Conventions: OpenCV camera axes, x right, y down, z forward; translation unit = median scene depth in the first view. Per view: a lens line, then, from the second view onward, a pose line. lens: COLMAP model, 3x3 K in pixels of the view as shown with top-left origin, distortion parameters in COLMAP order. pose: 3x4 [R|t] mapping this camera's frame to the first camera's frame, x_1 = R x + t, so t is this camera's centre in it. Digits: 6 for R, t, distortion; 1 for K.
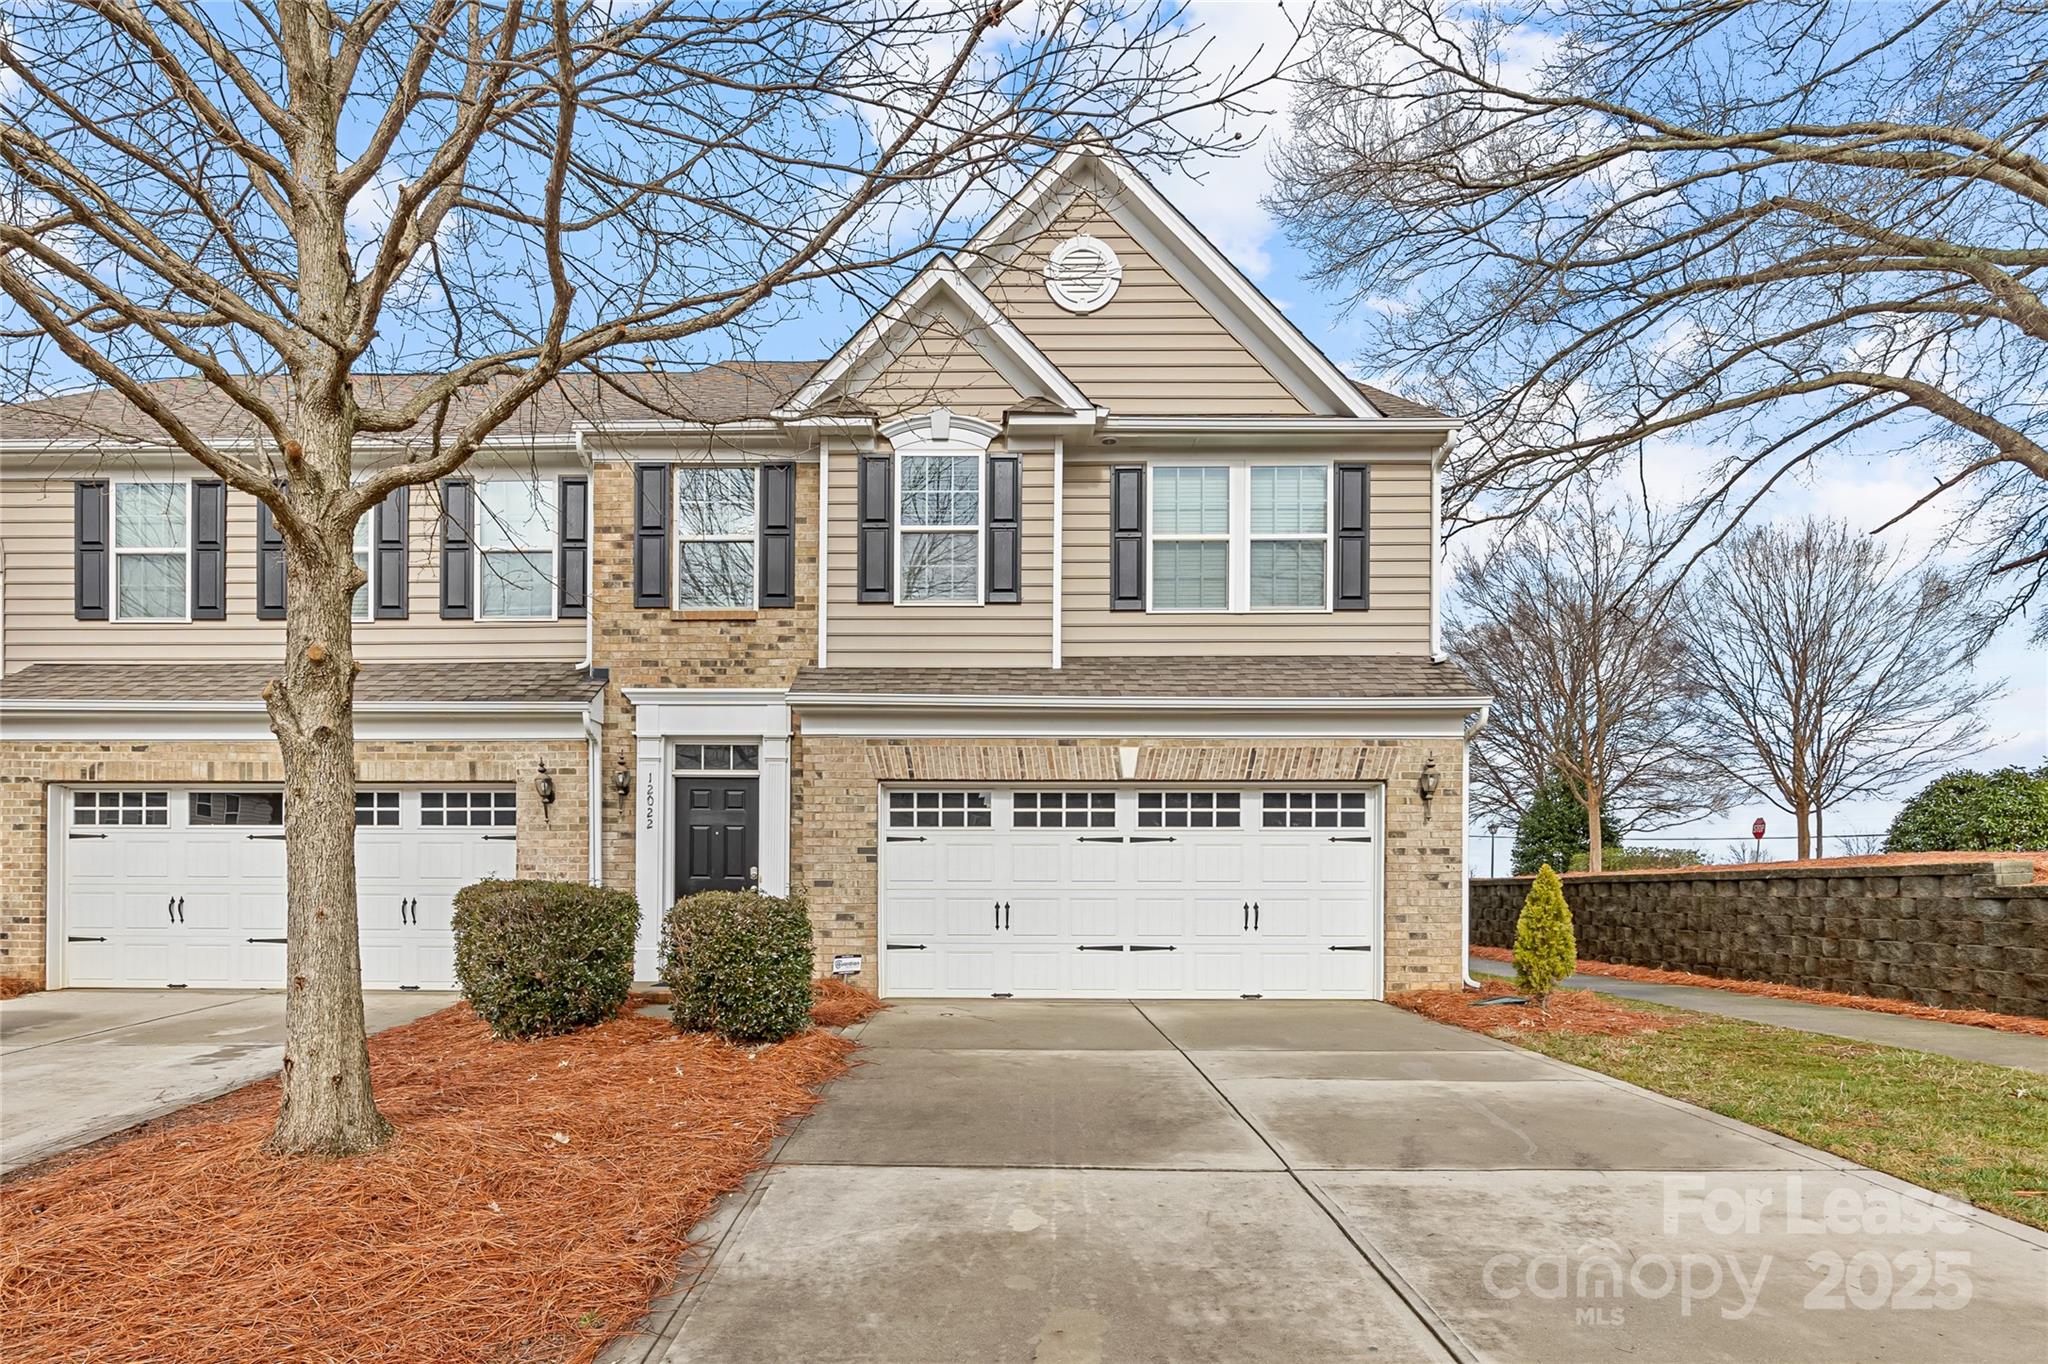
lens RADIAL K [[996.8, 0, 1026.1], [0, 996.8, 853.2], [0, 0, 1]] dist [-0.004804, 0.000123]
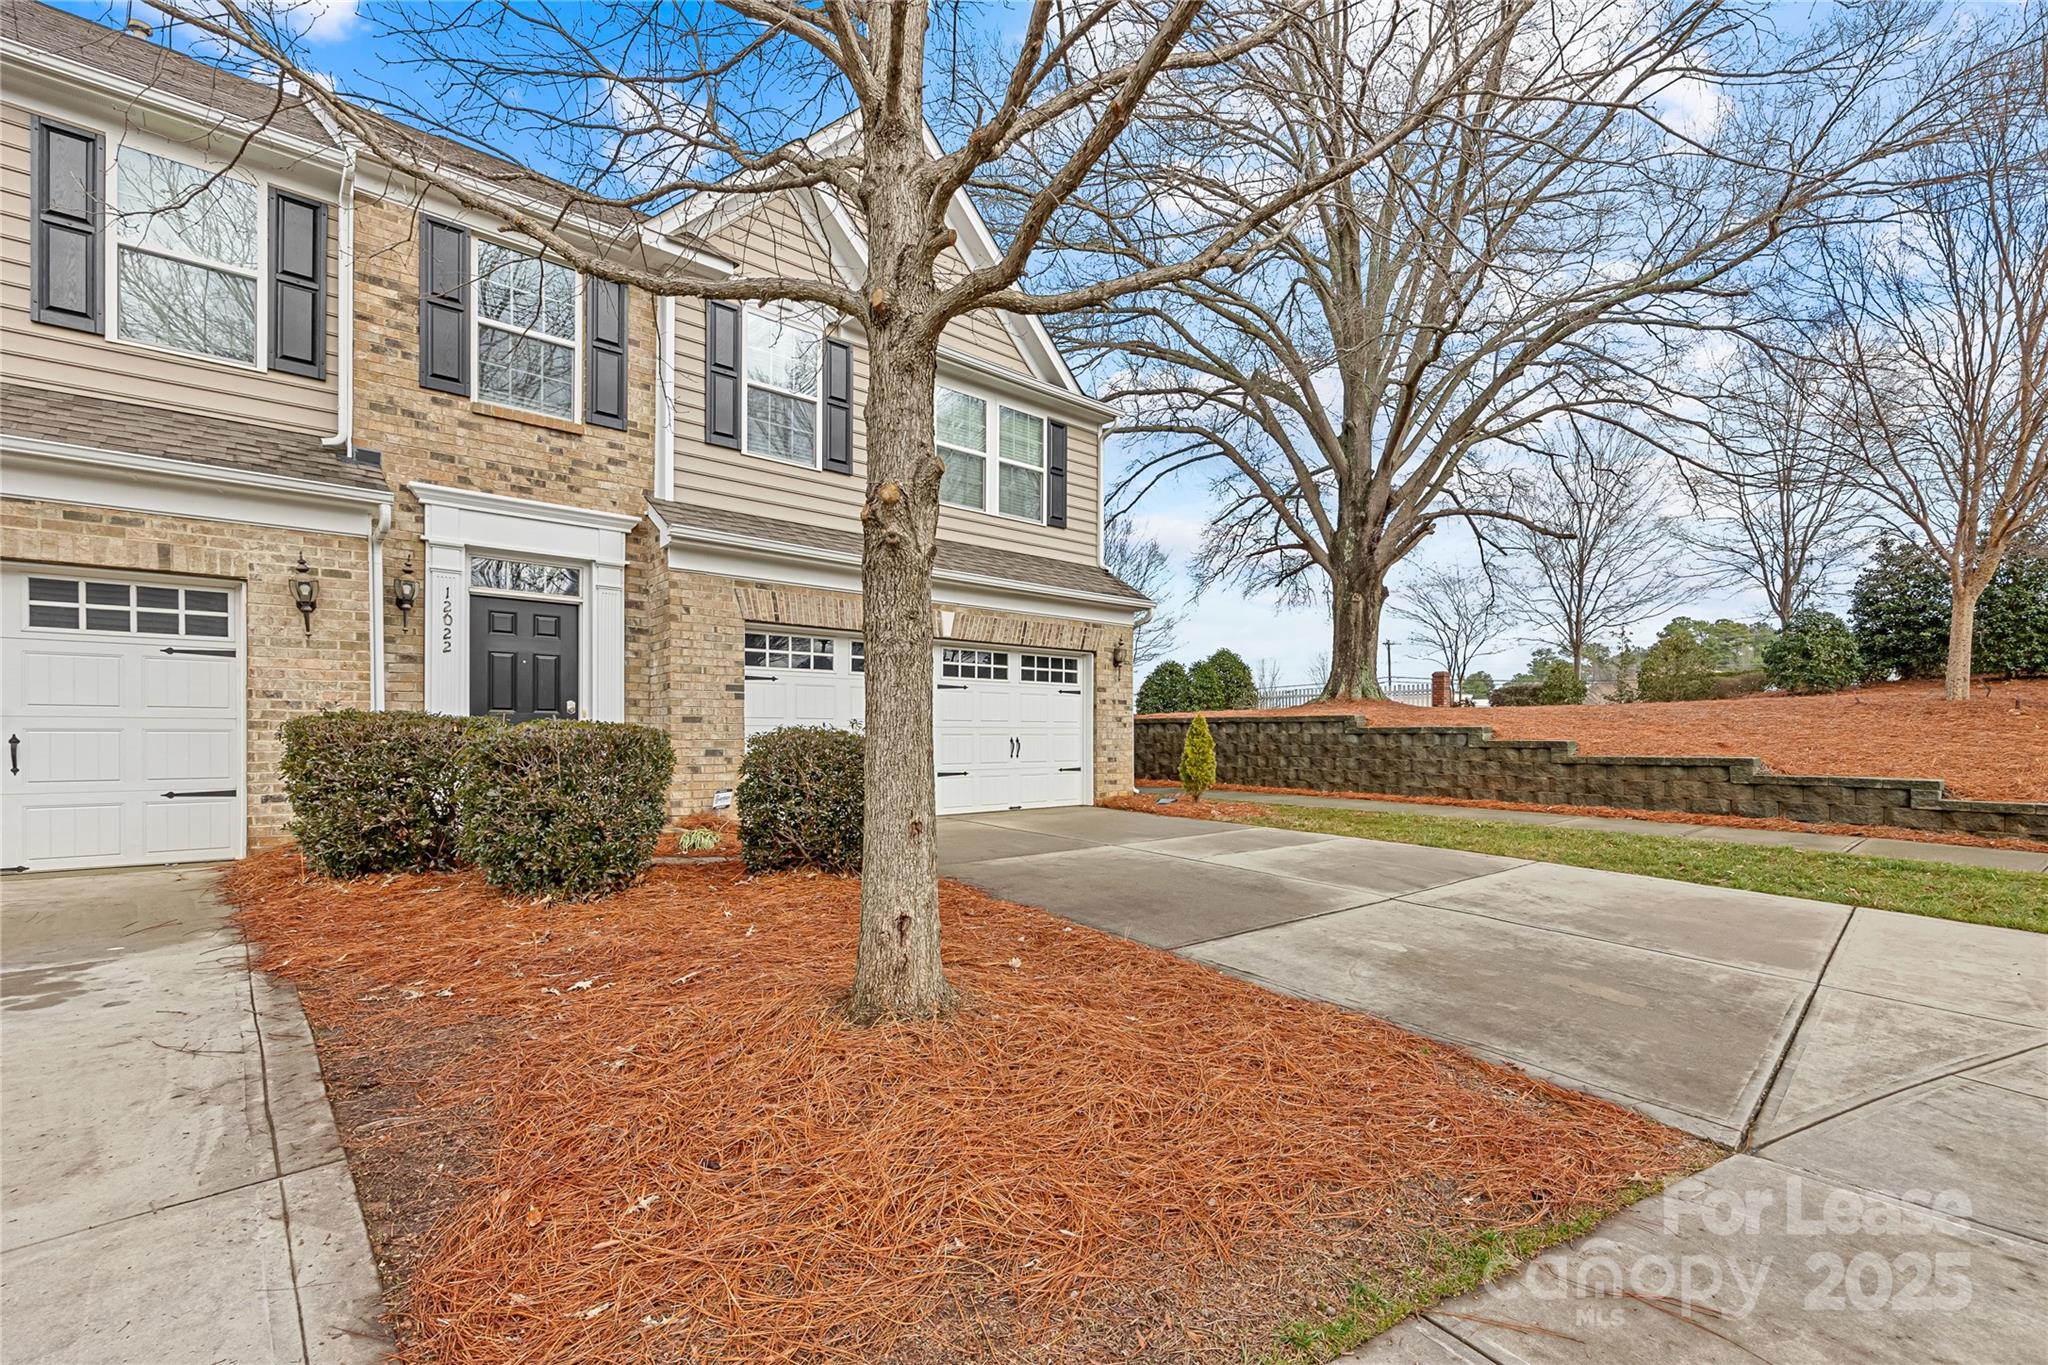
lens RADIAL K [[834.4, 0, 1010.8], [0, 834.4, 697.1], [0, 0, 1]] dist [-0.006768, 0.001726]
pose [[0.761971, 0.027685, 0.647019, -0.476872], [-0.029989, 0.999522, -0.007450, 0.004311], [-0.646916, -0.013727, 0.762437, 0.149267]]
